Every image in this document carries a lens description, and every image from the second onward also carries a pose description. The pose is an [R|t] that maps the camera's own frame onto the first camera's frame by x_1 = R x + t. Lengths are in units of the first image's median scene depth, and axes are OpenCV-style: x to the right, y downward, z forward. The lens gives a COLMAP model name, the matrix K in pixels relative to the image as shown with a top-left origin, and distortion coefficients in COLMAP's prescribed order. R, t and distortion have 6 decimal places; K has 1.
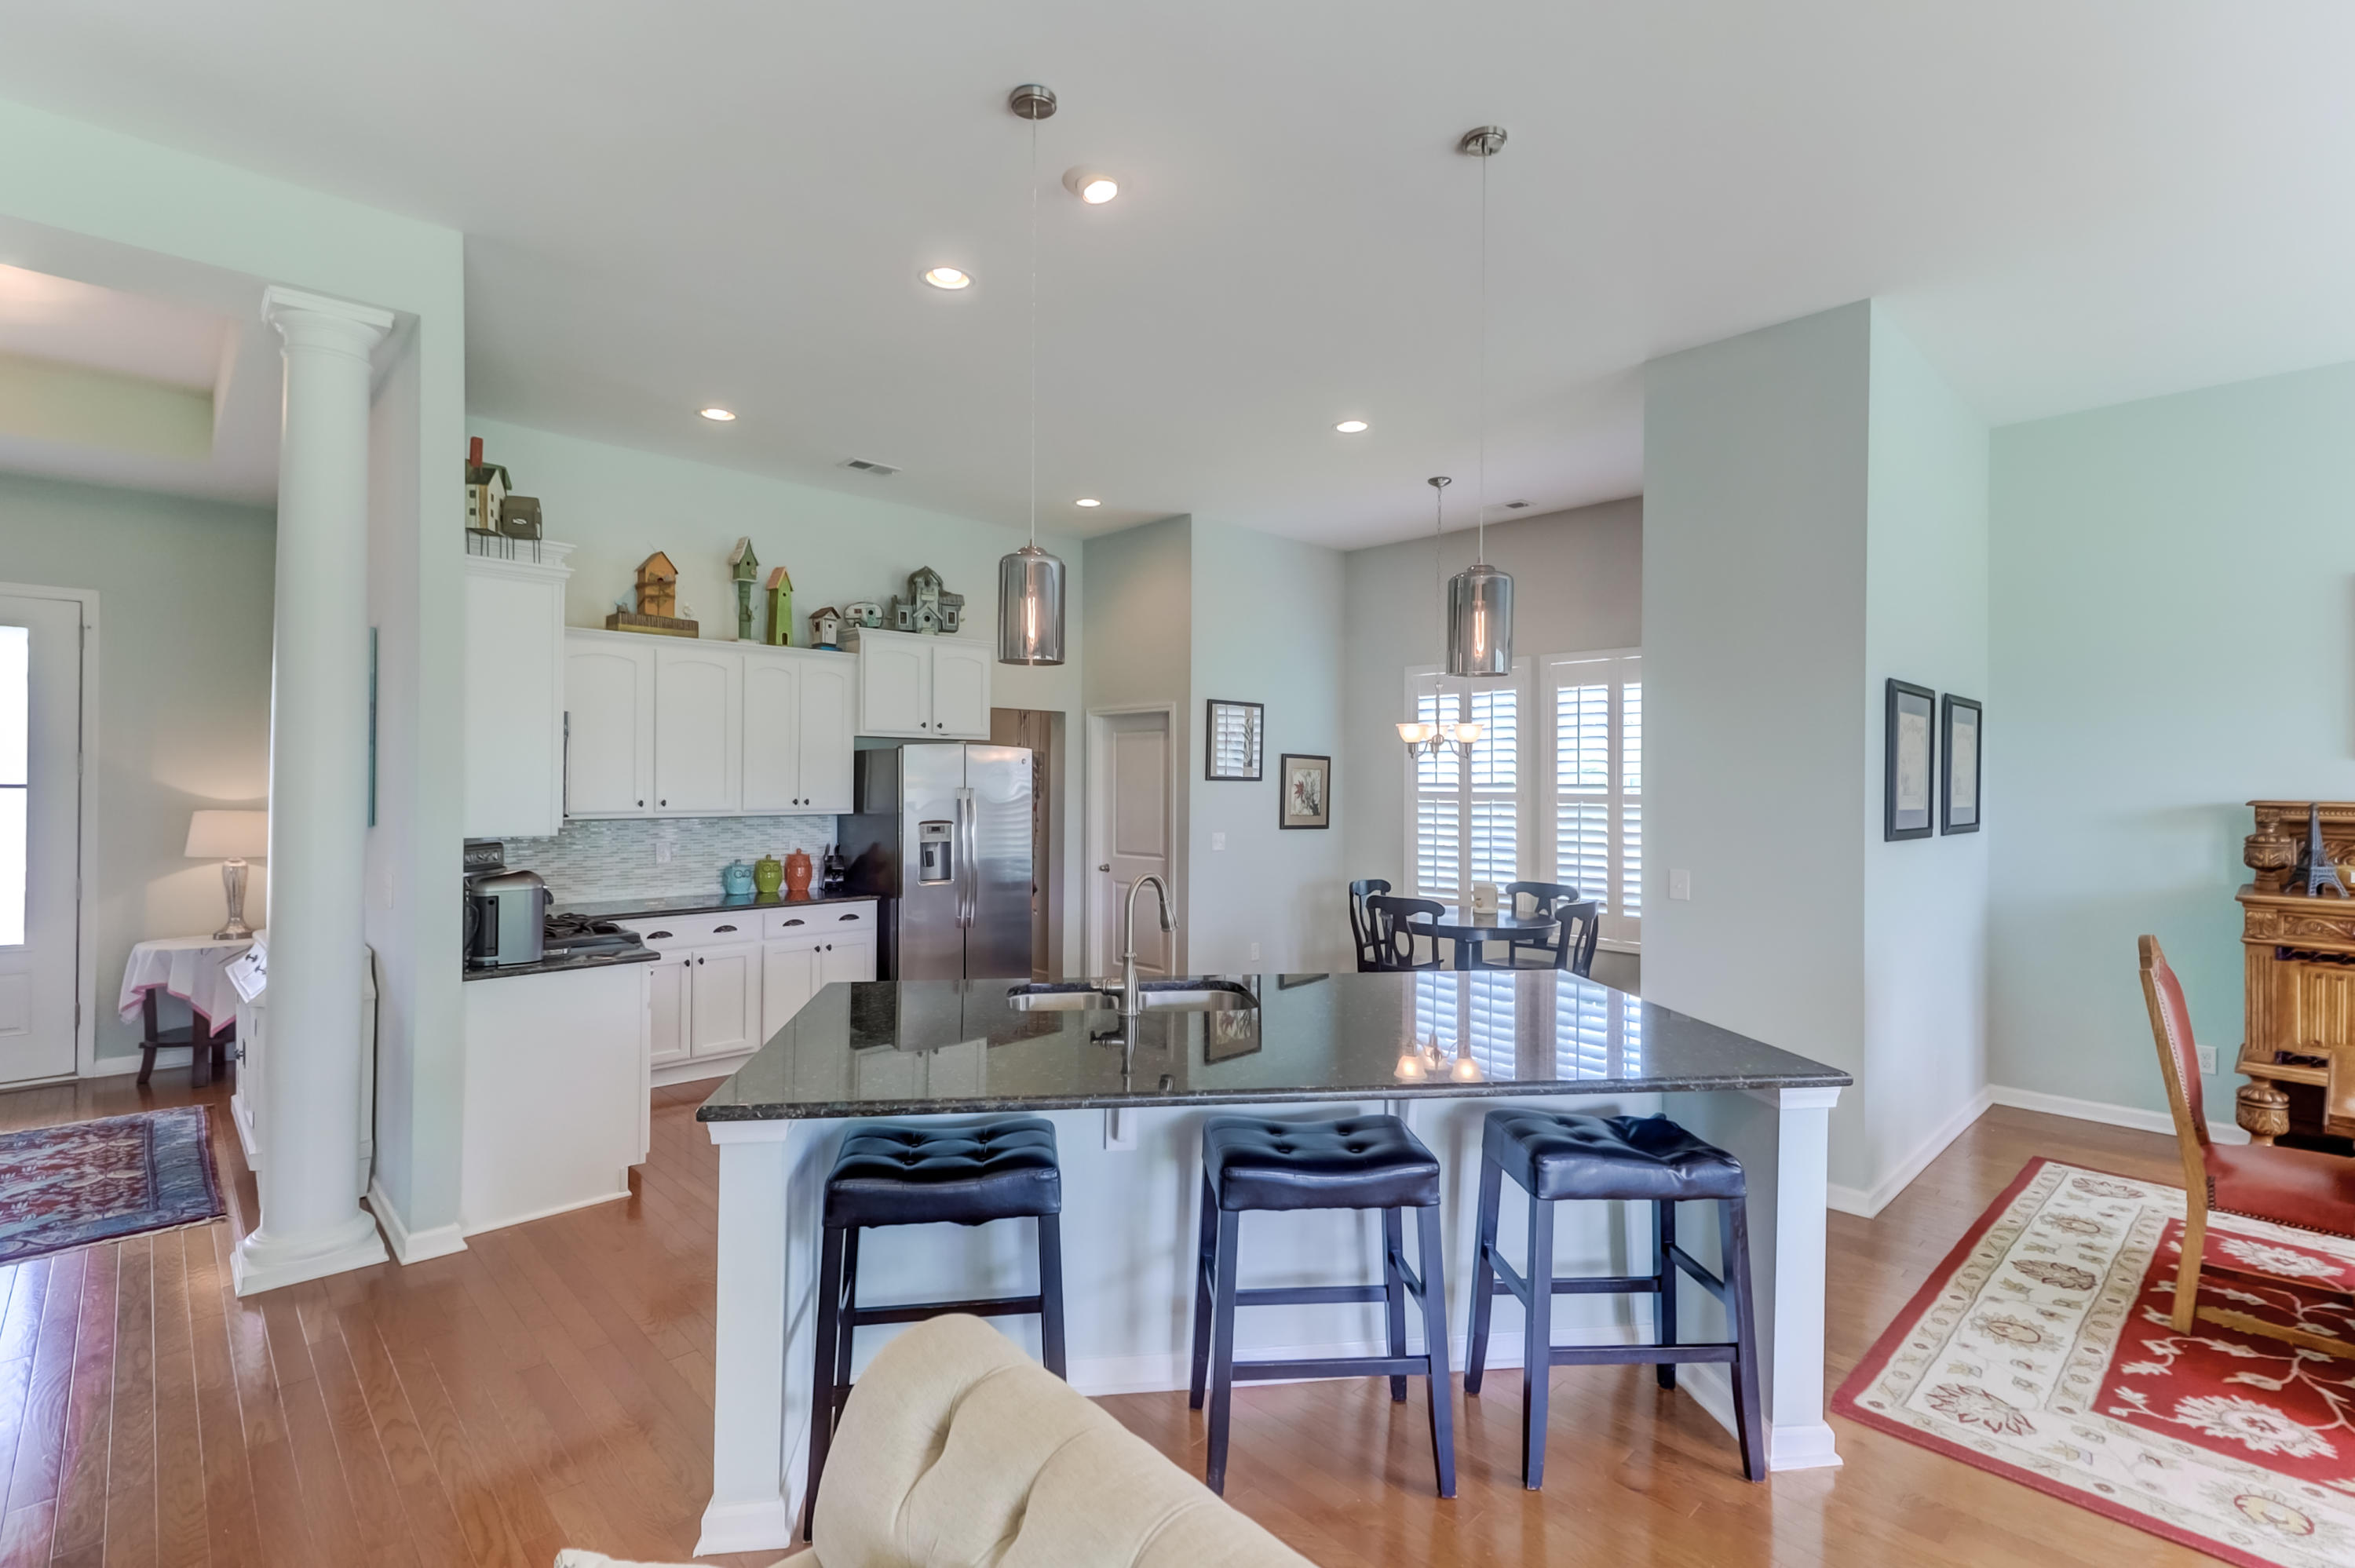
lens RADIAL K [[1086.6, 0, 1178.1], [0, 1086.6, 773.4], [0, 0, 1]] dist [-0.000586, -0.000062]
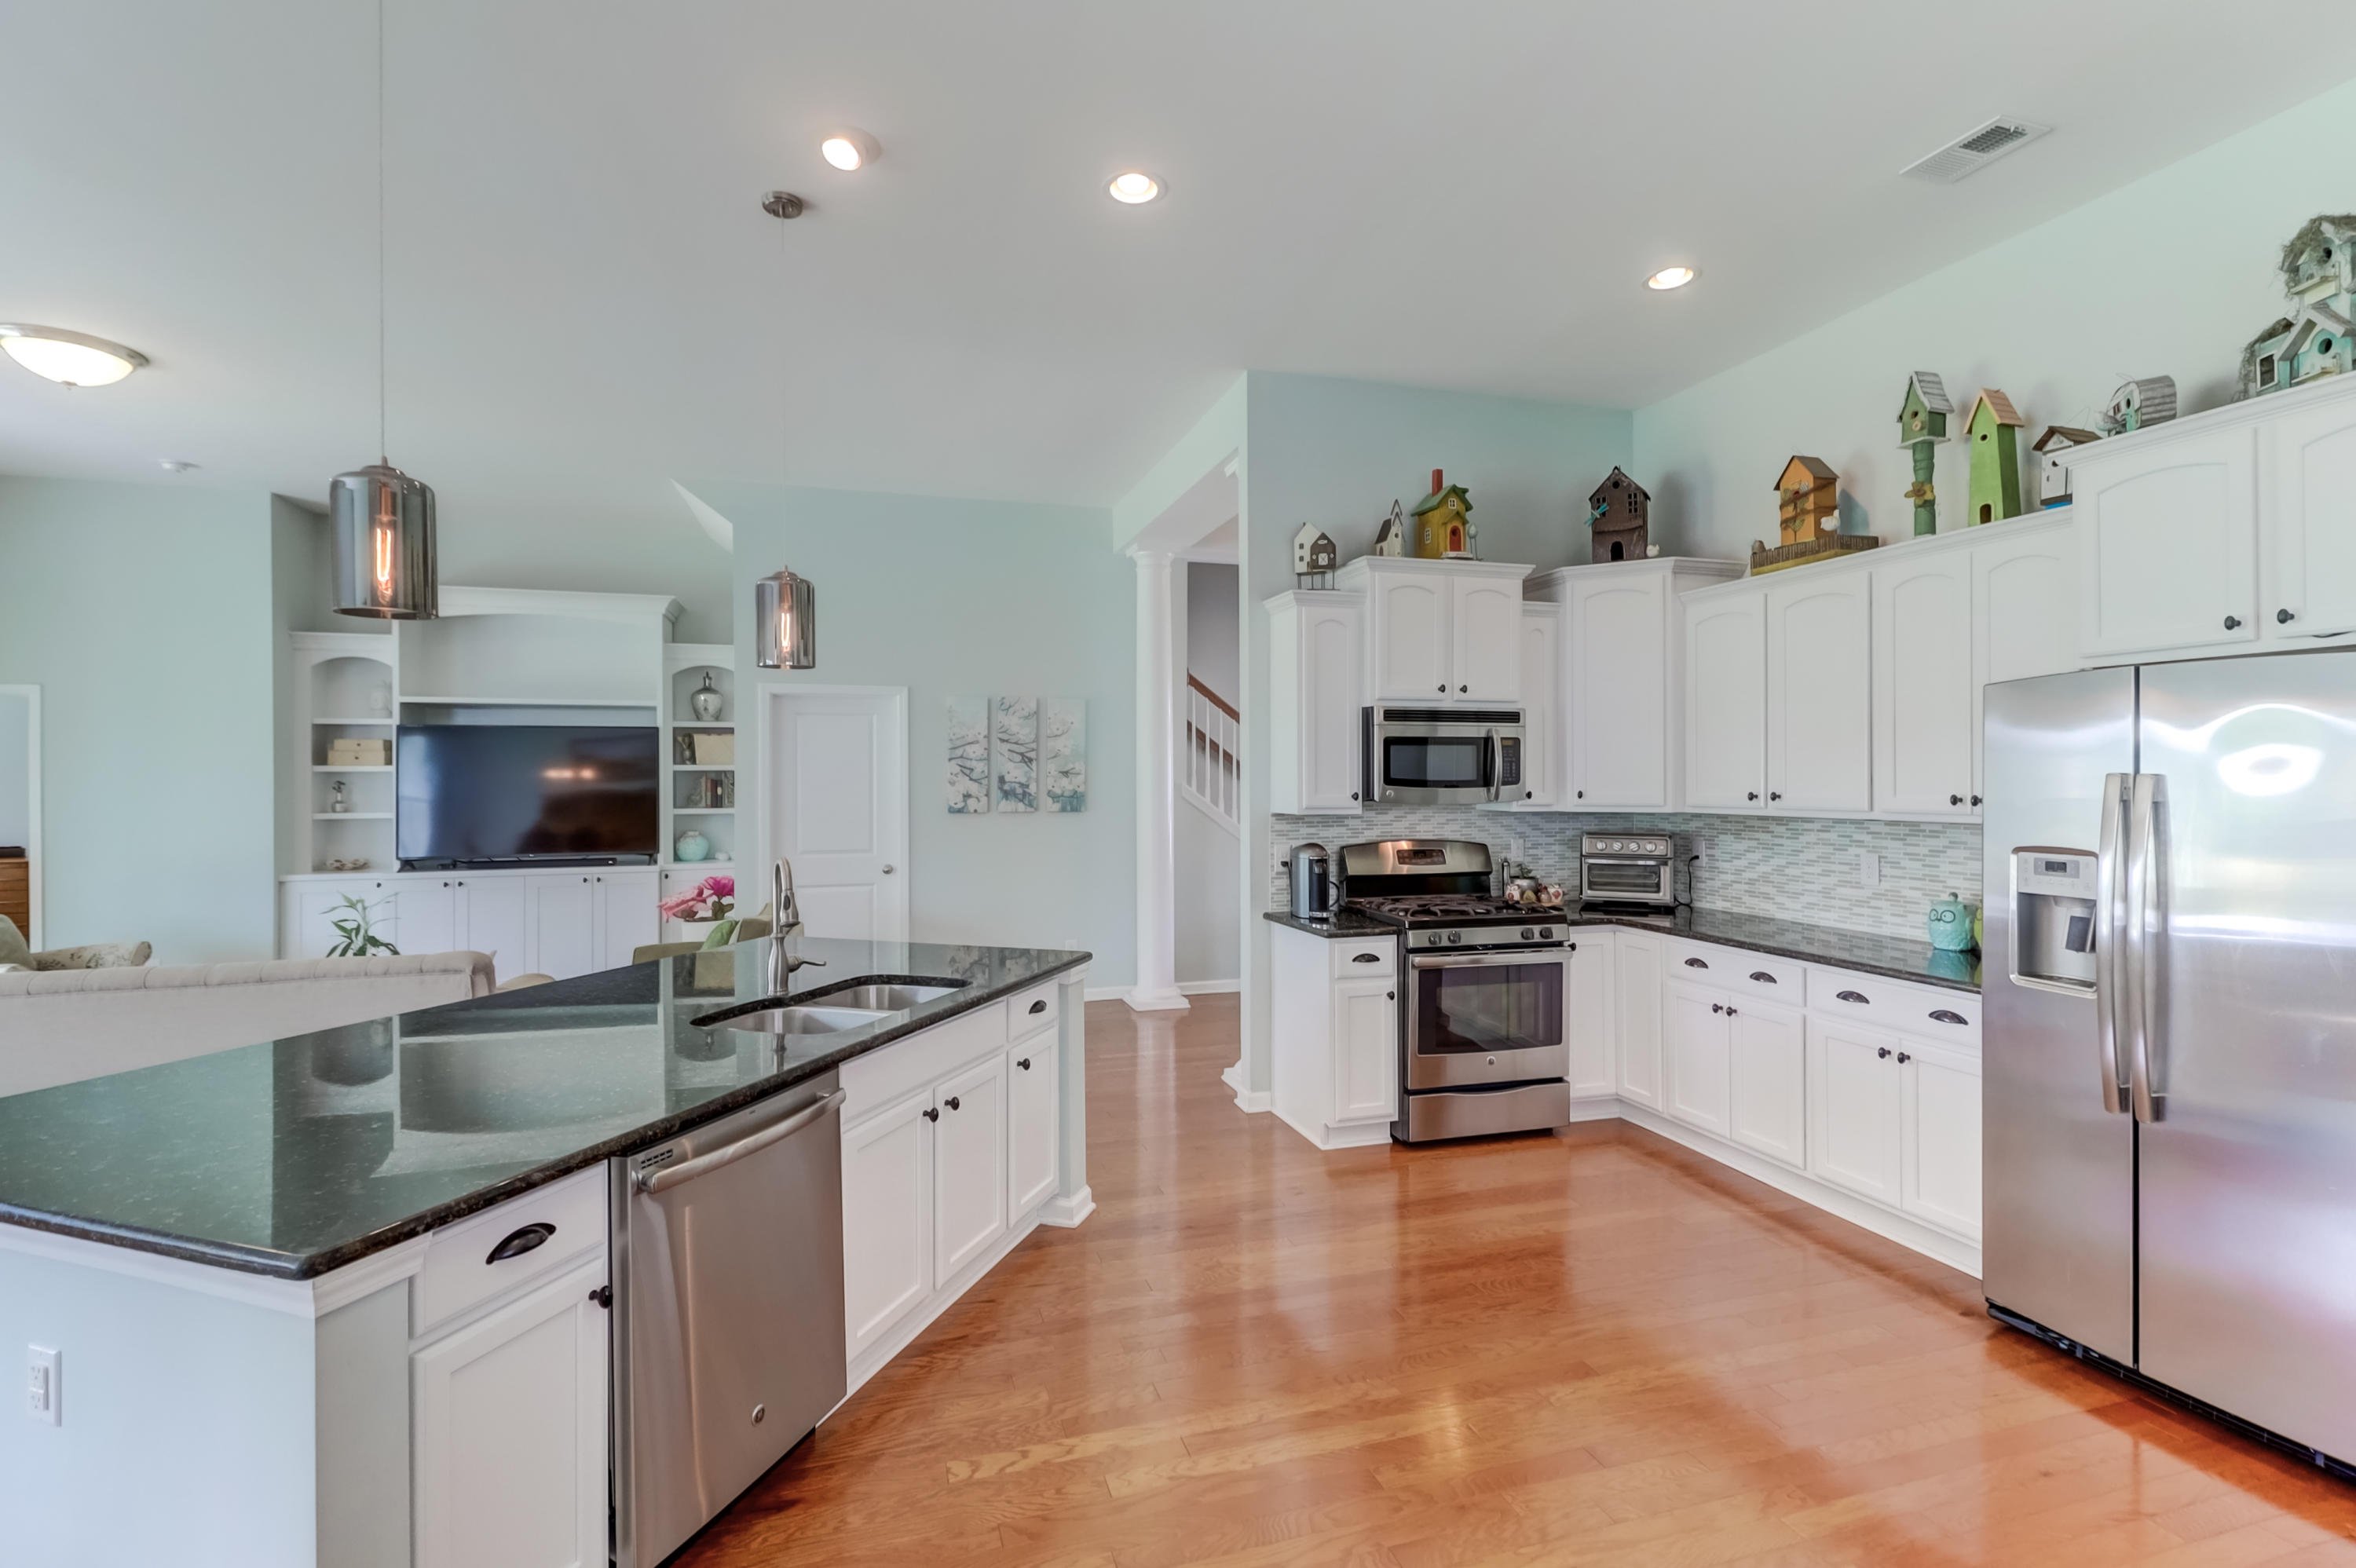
lens RADIAL K [[1044.6, 0, 1178.0], [0, 1044.6, 784.0], [0, 0, 1]] dist [0.012519, 0.000023]
pose [[-0.441041, 0.000108, -0.897487, 0.332282], [0.008245, 0.999958, -0.003932, 0.016535], [0.897449, -0.009134, -0.441024, 0.884804]]
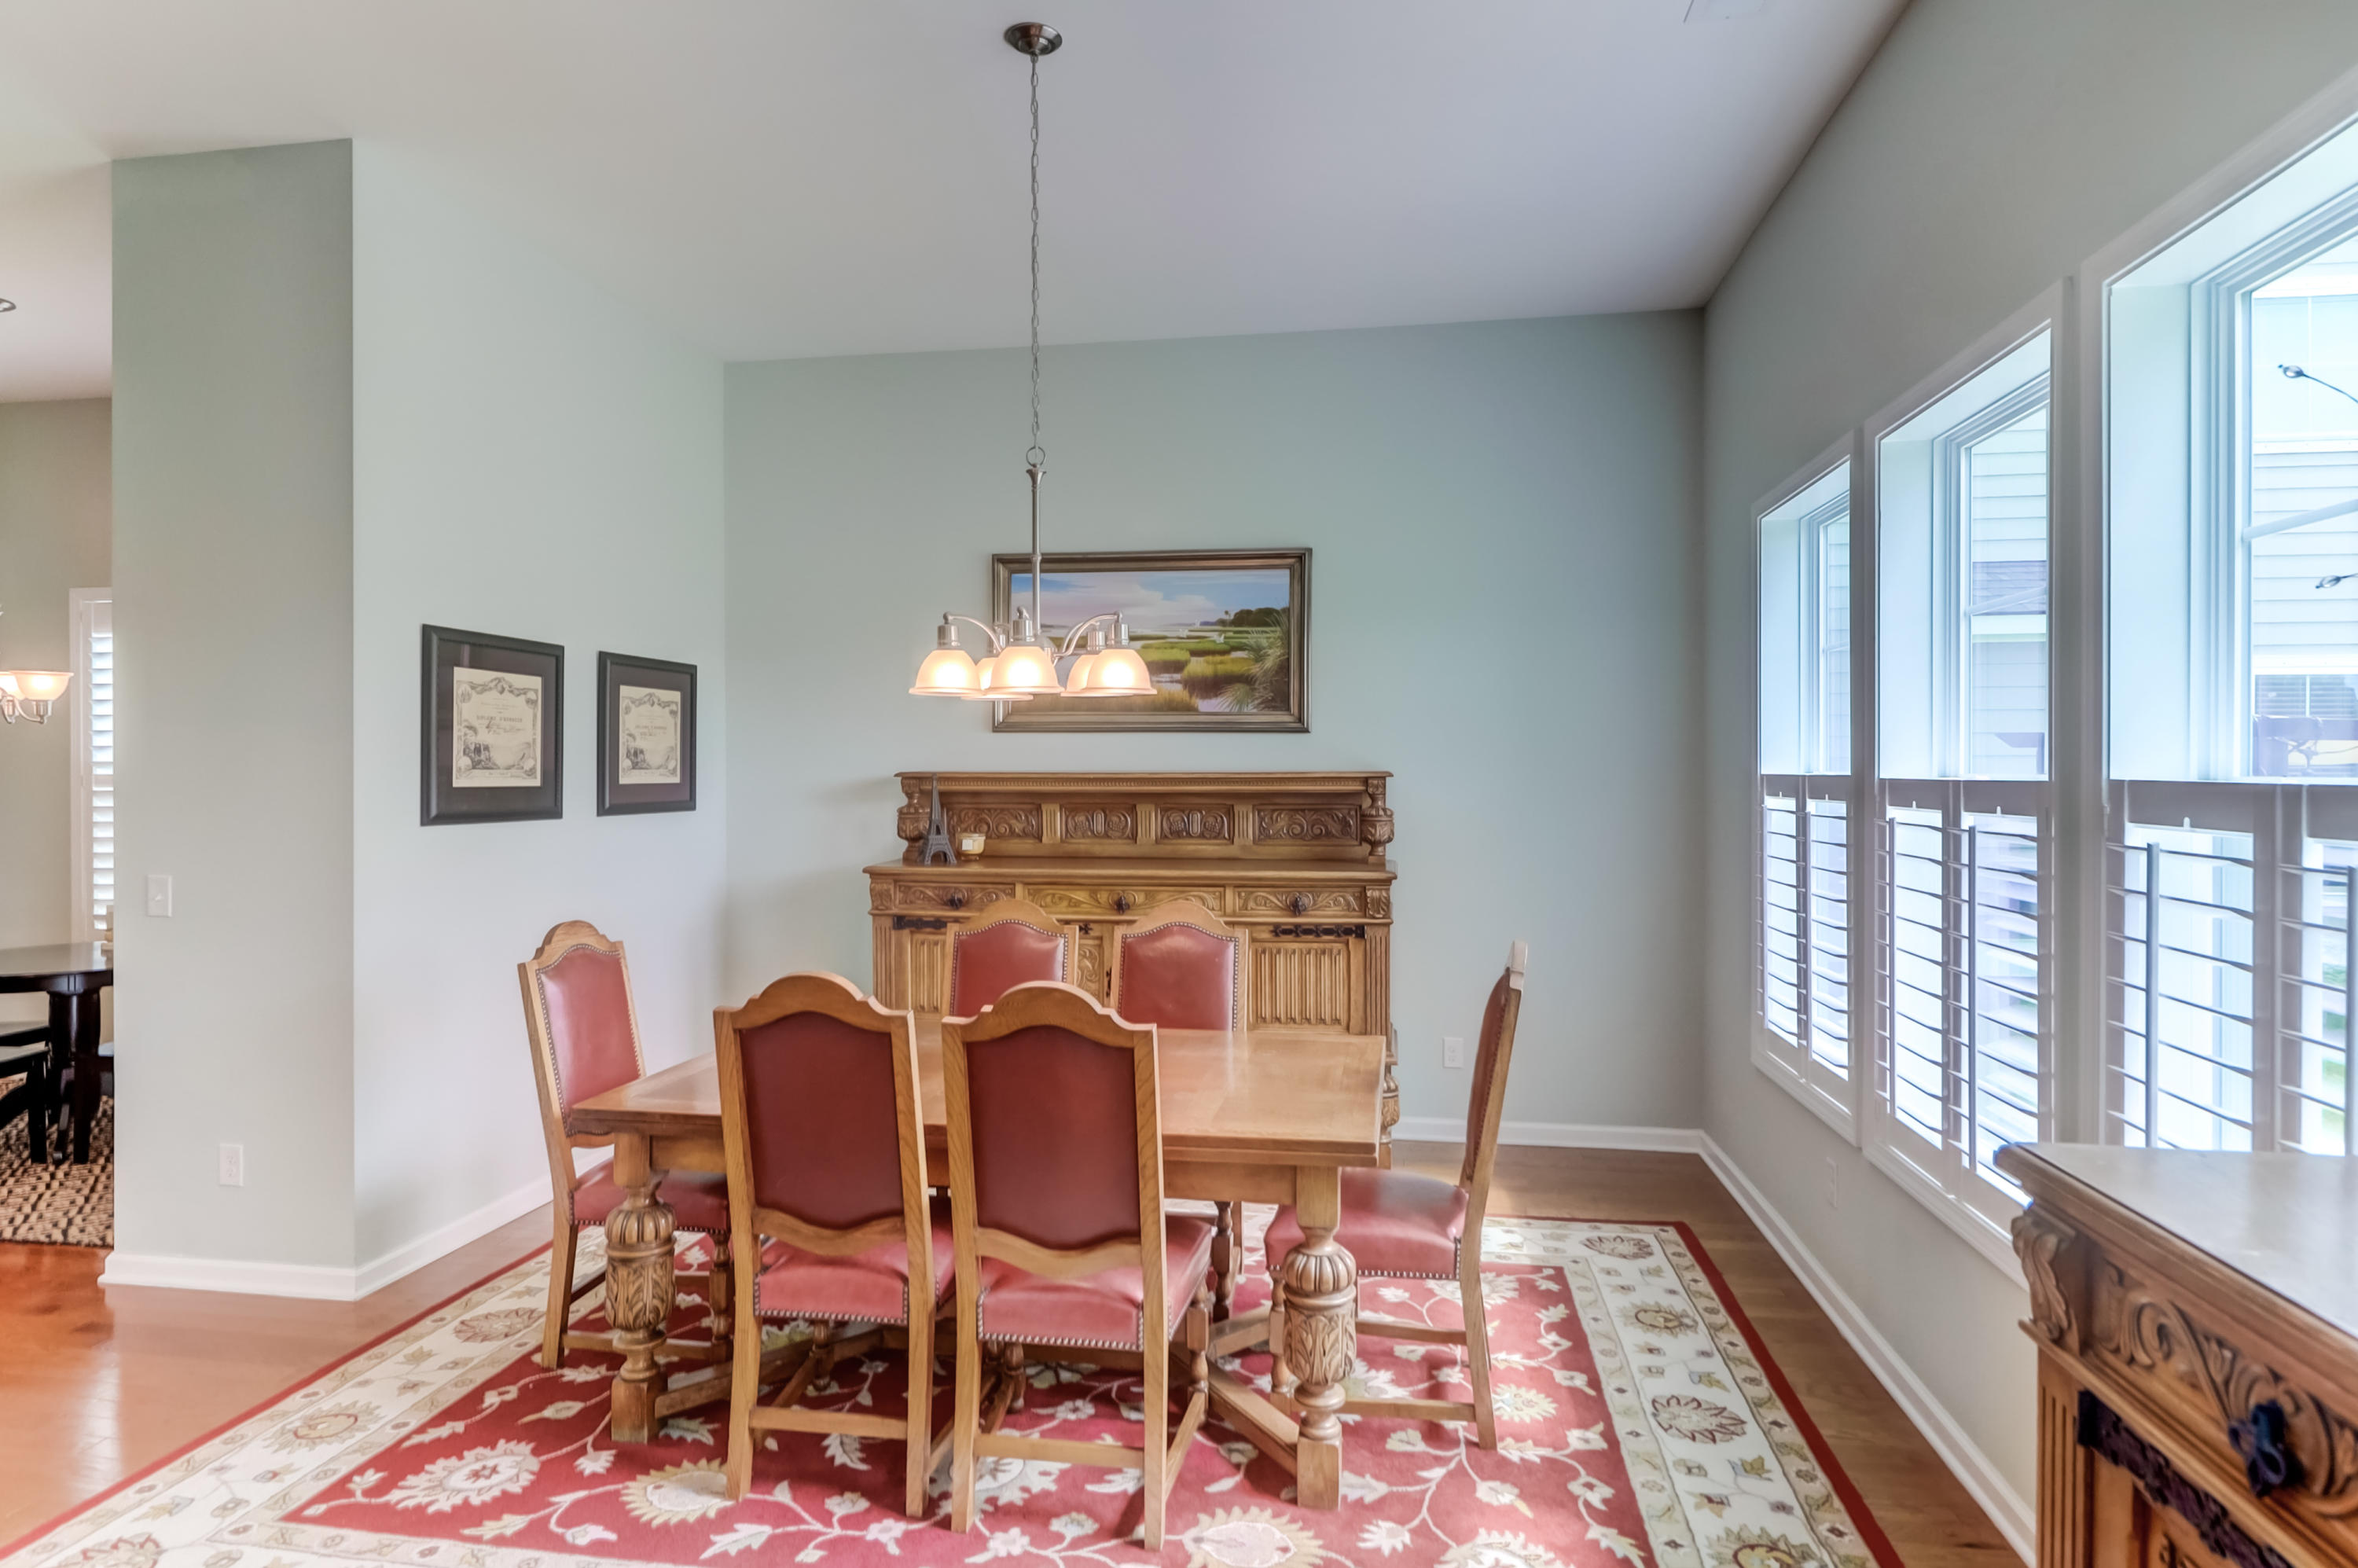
lens RADIAL K [[1290.1, 0, 1174.6], [0, 1290.1, 773.9], [0, 0, 1]] dist [0.004457, -0.002006]
pose [[0.797328, -0.009662, 0.603469, 0.355225], [0.001103, 0.999894, 0.014551, 0.007542], [-0.603545, -0.010936, 0.797254, -0.073882]]
